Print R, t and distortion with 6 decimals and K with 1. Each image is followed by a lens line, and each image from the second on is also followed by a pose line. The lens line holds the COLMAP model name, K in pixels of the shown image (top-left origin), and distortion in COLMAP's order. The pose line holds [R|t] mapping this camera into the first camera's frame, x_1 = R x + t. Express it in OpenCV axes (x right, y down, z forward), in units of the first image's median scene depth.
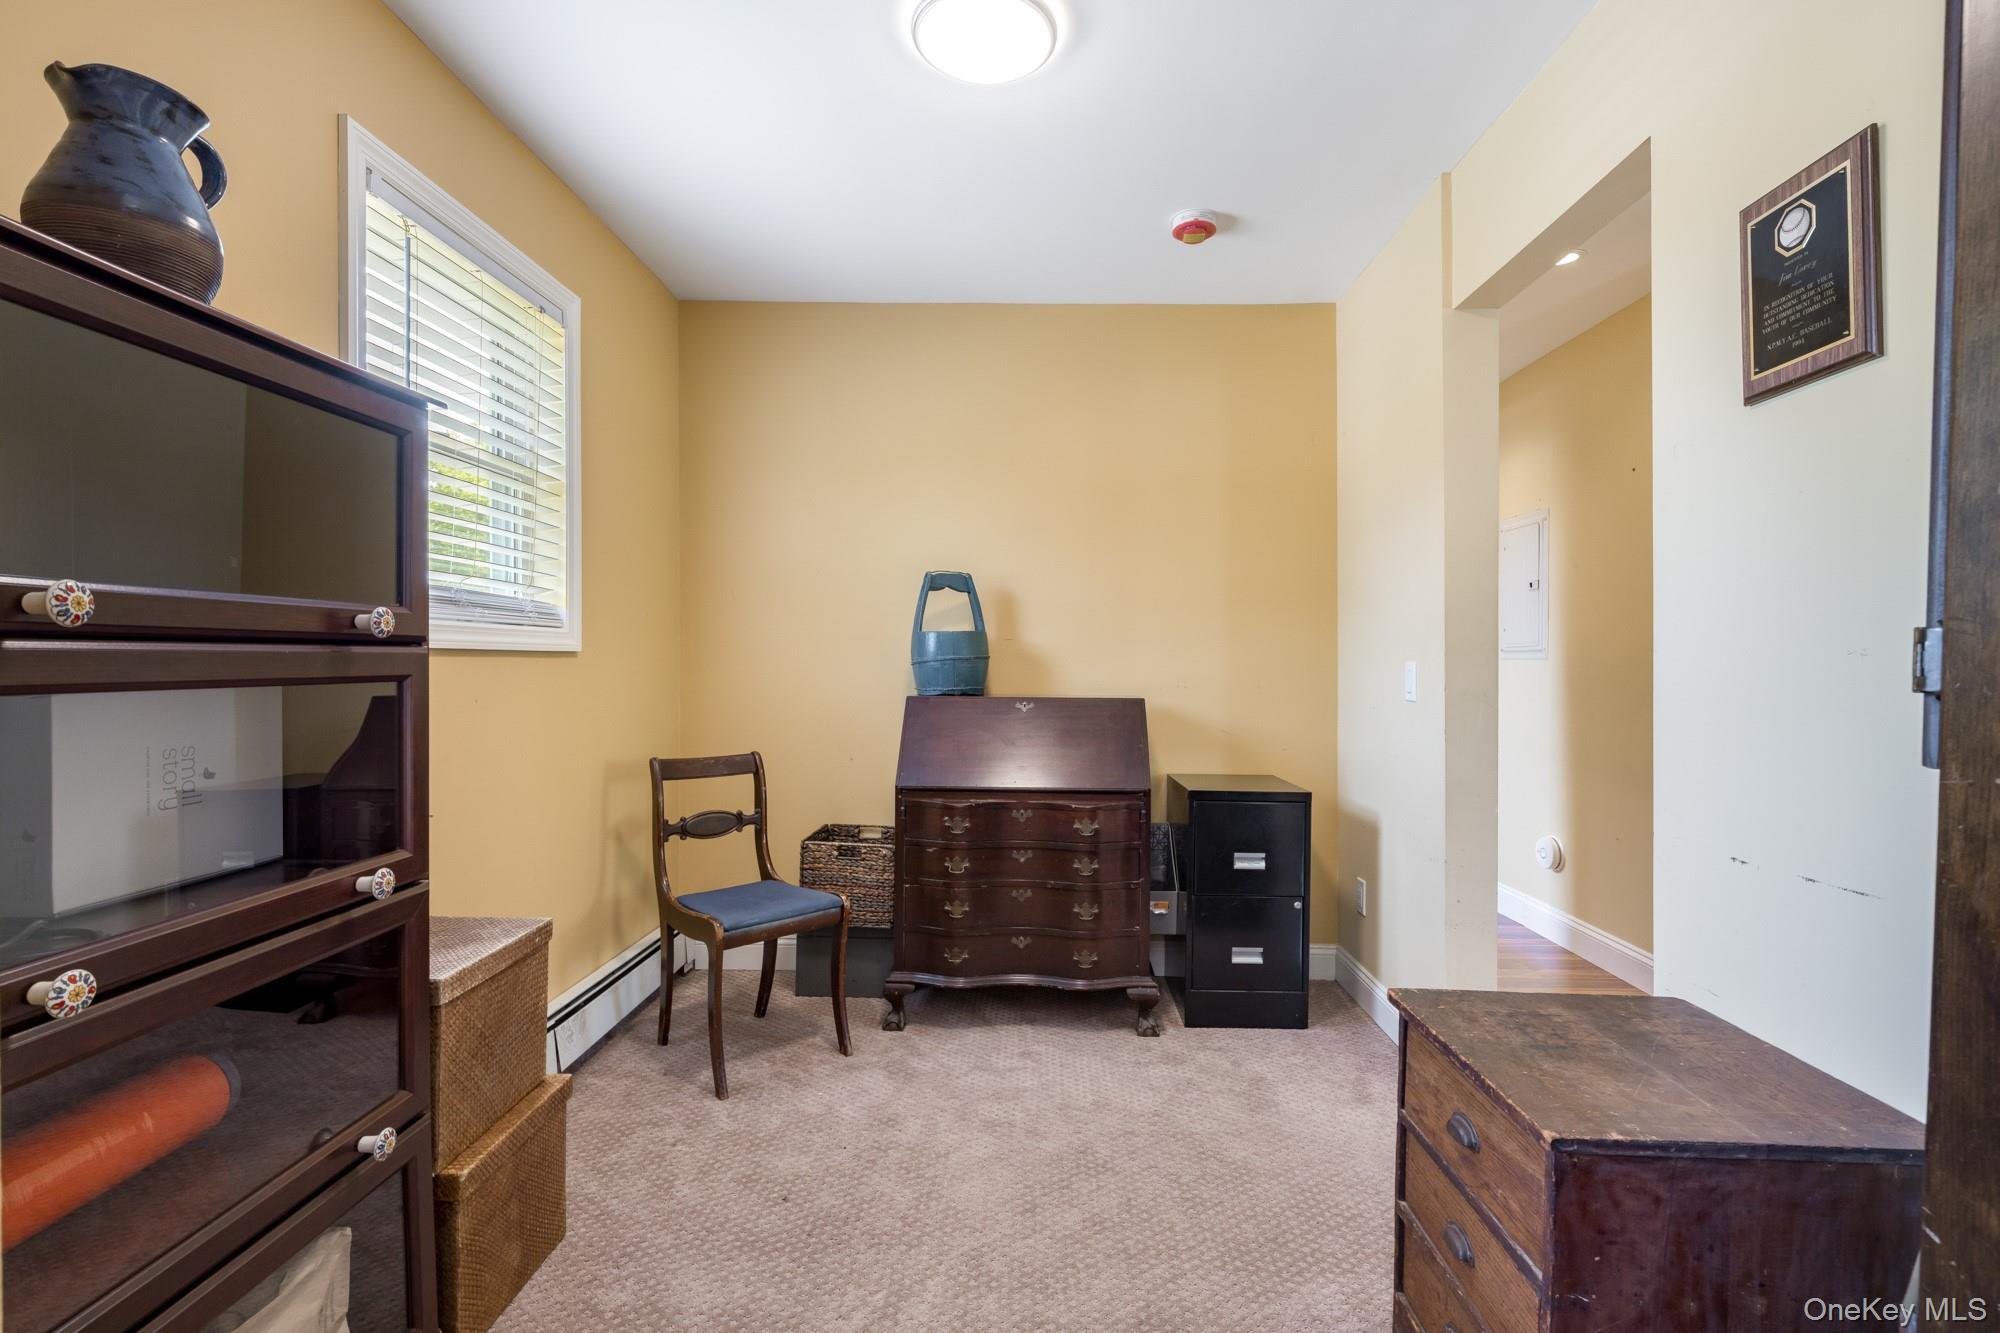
lens RADIAL K [[910.6, 0, 1004.6], [0, 910.6, 697.5], [0, 0, 1]] dist [-0.000302, -0.000051]
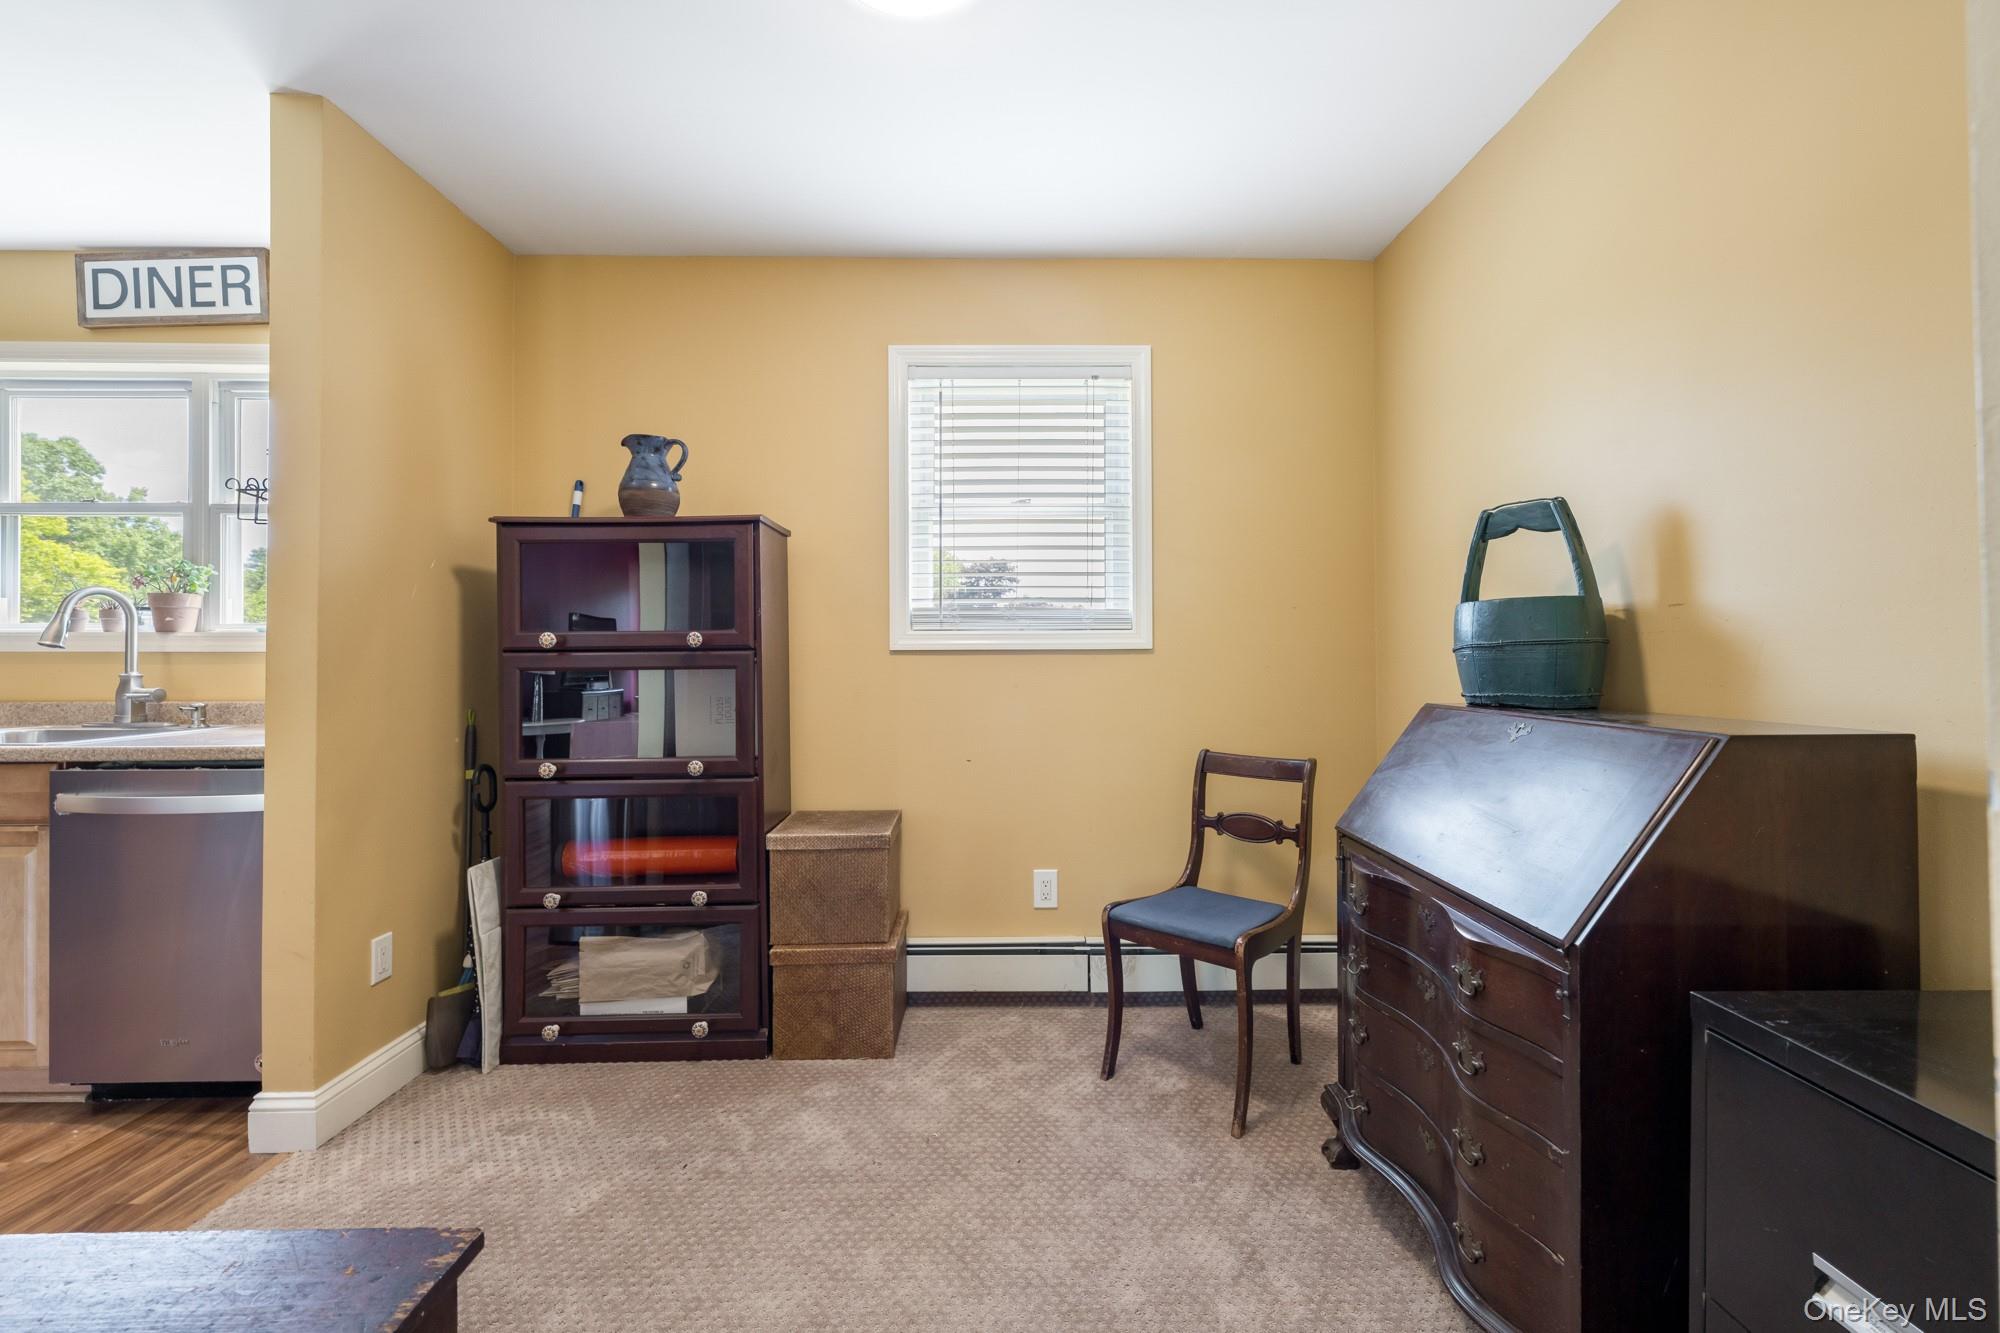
lens RADIAL K [[841.9, 0, 1000.0], [0, 841.9, 666.5], [0, 0, 1]] dist [0.000567, 0.000038]
pose [[0.040157, 0.000151, -0.999193, 0.555162], [-0.030169, 0.999544, -0.001061, -0.019733], [0.998738, 0.030188, 0.040143, 0.718200]]
